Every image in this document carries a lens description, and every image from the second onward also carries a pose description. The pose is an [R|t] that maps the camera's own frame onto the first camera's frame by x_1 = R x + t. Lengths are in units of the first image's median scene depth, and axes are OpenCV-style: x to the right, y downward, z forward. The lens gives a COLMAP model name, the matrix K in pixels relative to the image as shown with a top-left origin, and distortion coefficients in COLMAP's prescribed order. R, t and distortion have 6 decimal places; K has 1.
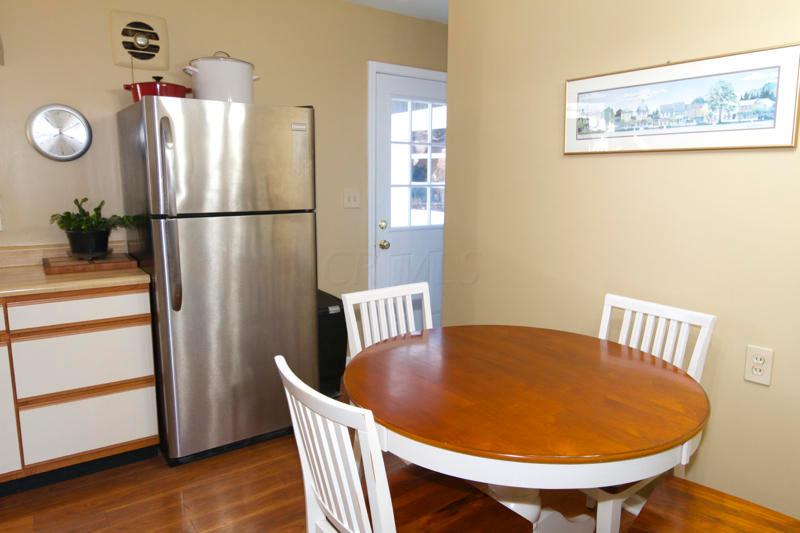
lens RADIAL K [[559.7, 0, 404.1], [0, 559.7, 266.4], [0, 0, 1]] dist [-0.003676, -0.004012]
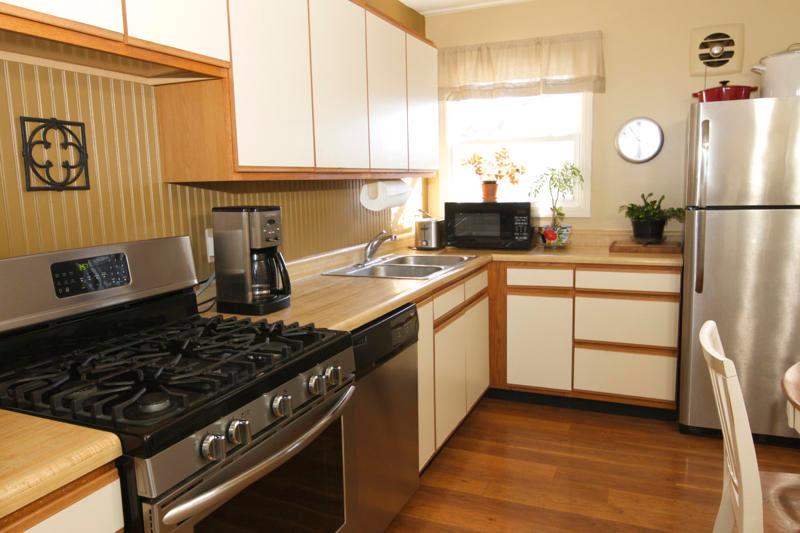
lens RADIAL K [[591.8, 0, 398.9], [0, 591.8, 264.6], [0, 0, 1]] dist [0.000651, -0.002185]
pose [[0.509581, 0.098703, -0.854742, 0.322324], [-0.110277, 0.992698, 0.048888, 0.034955], [0.853326, 0.069346, 0.516745, -0.136682]]
